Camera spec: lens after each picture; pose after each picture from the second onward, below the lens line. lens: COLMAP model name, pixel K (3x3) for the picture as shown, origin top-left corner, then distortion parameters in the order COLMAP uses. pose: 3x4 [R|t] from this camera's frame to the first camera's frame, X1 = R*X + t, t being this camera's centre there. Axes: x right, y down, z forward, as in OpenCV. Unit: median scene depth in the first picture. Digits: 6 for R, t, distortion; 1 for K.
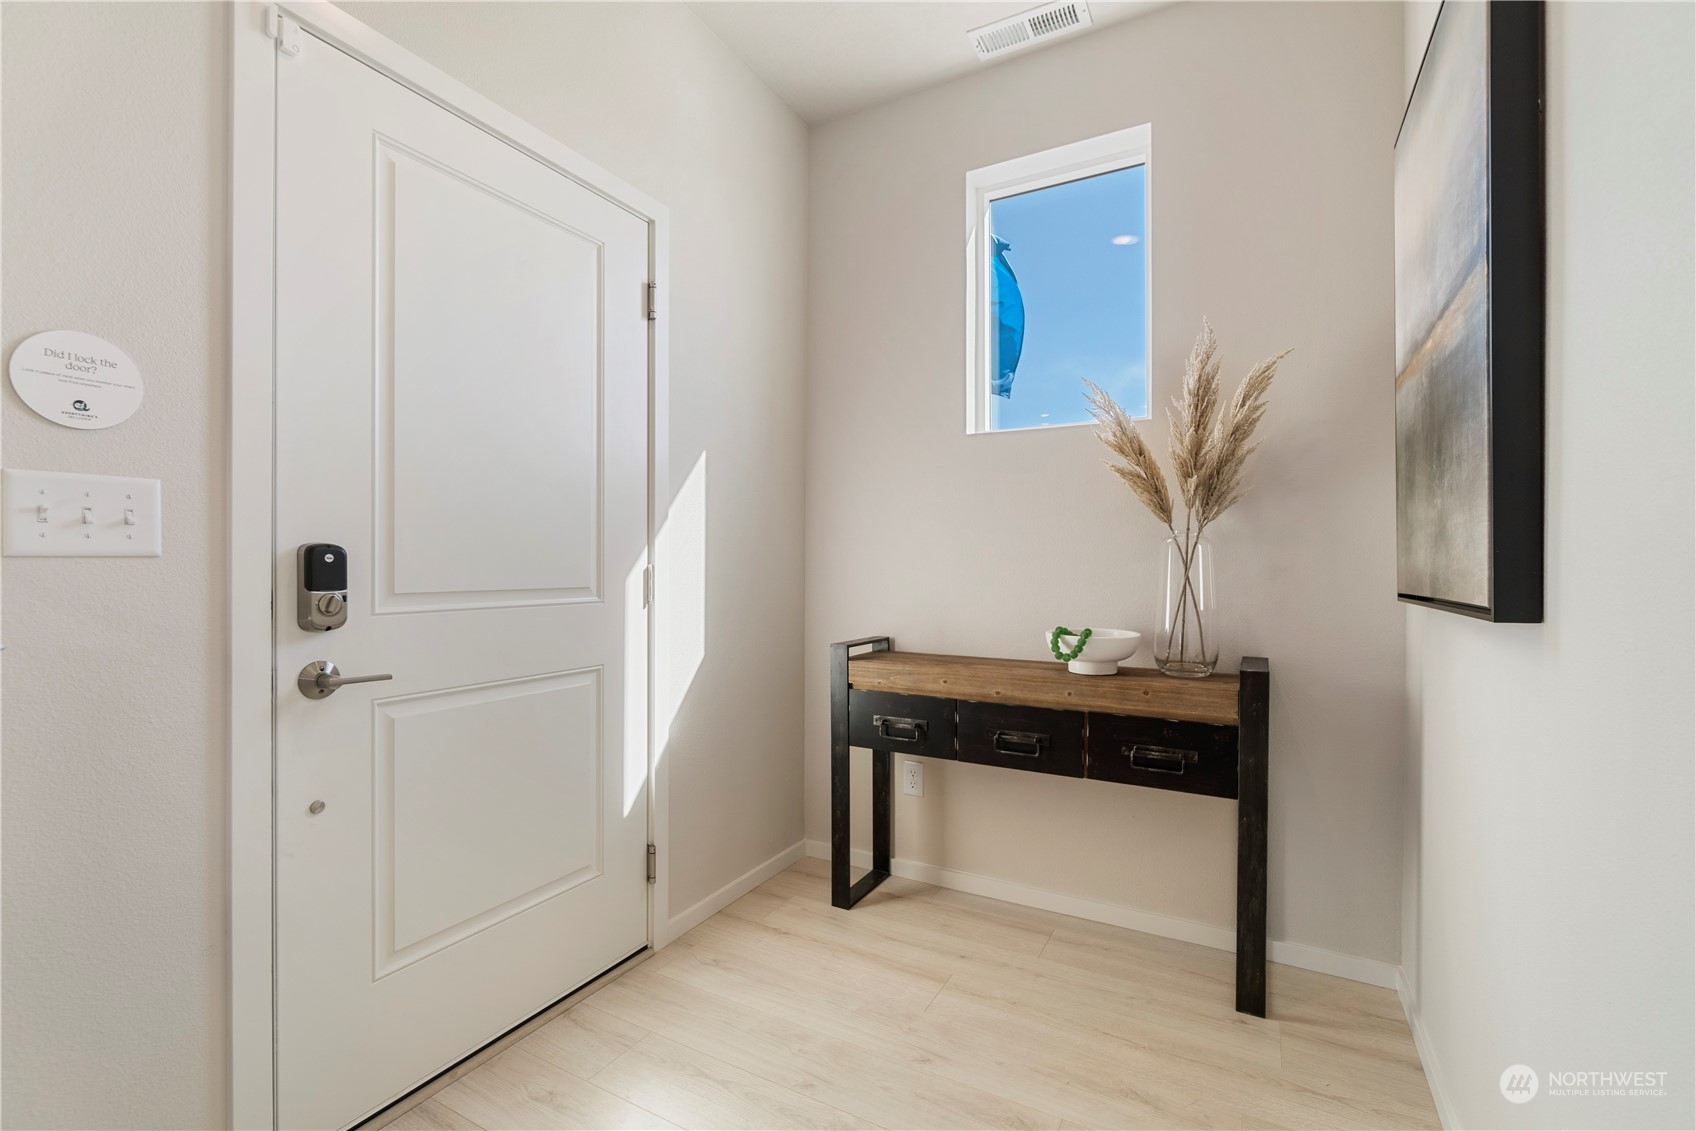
lens RADIAL K [[764.2, 0, 833.3], [0, 764.2, 567.2], [0, 0, 1]] dist [-0.005275, 0.003038]
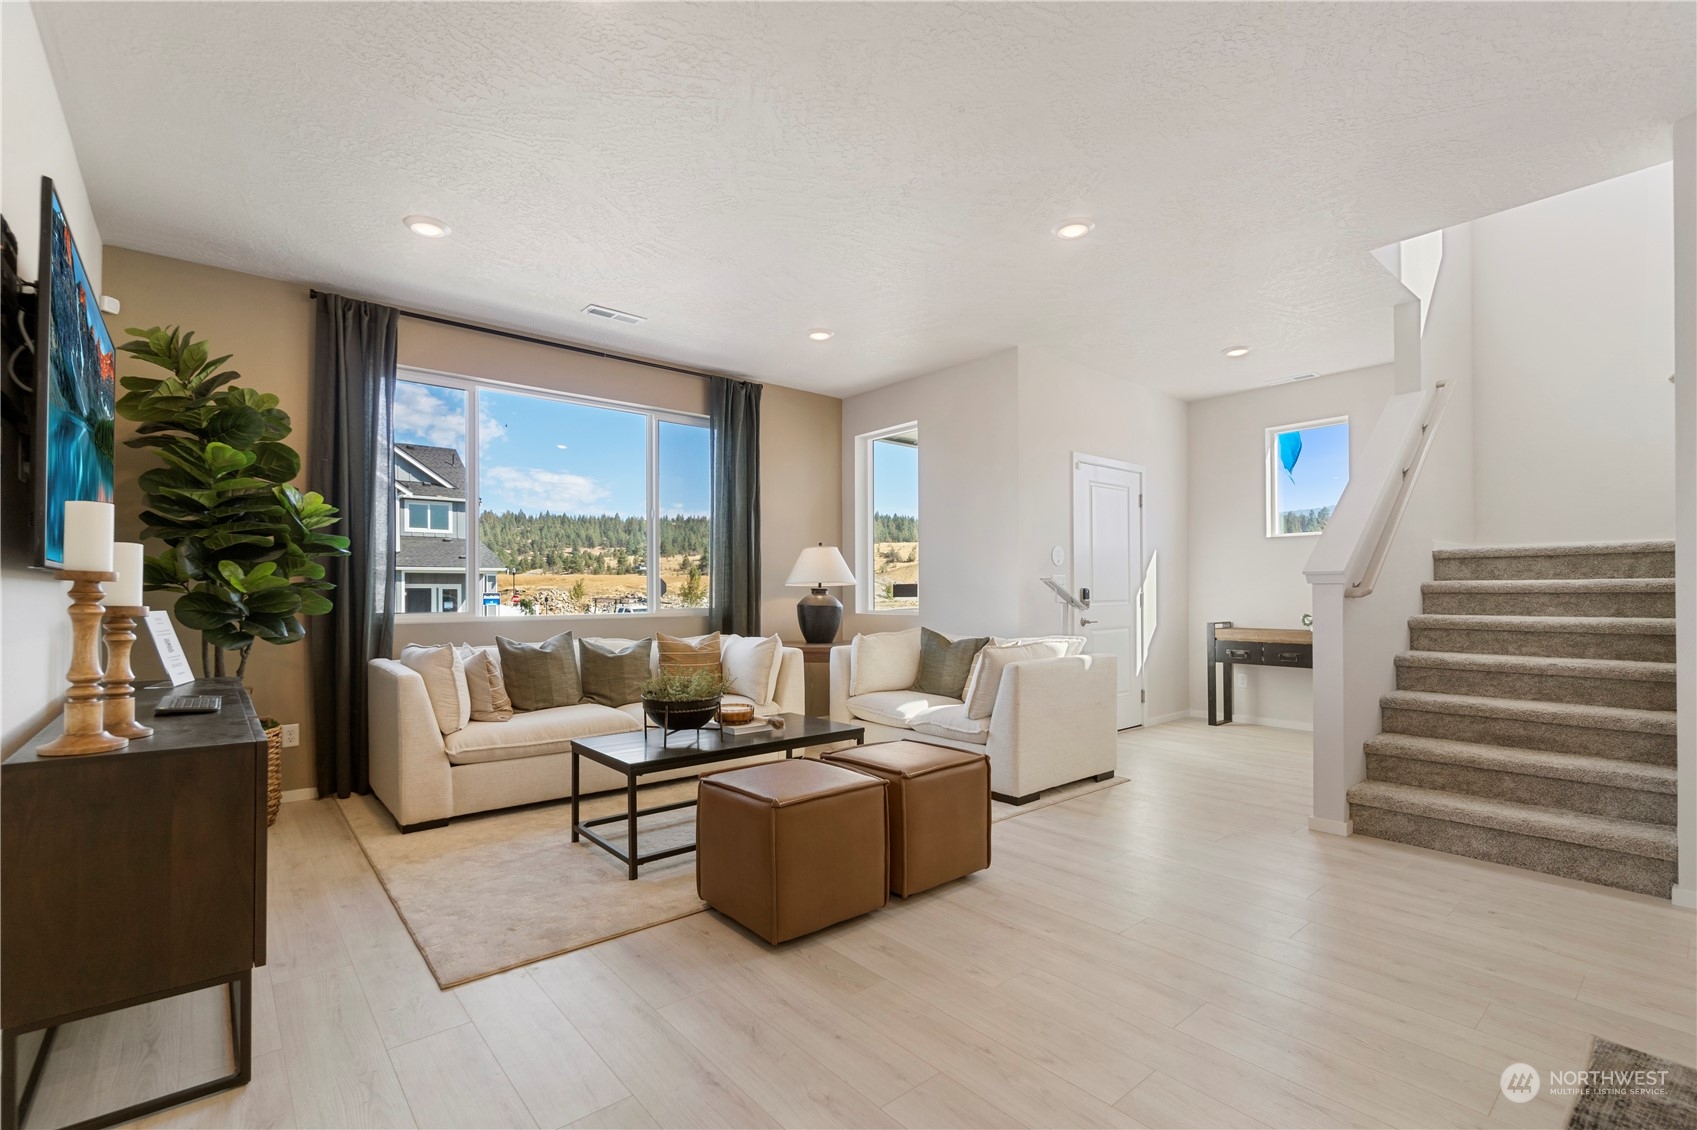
lens RADIAL K [[764.6, 0, 826.0], [0, 764.6, 581.4], [0, 0, 1]] dist [-0.005275, 0.003038]
pose [[0.937008, -0.009055, -0.349191, -0.347677], [0.005058, 0.999911, -0.012355, -0.014102], [0.349272, 0.009811, 0.936970, -2.102565]]
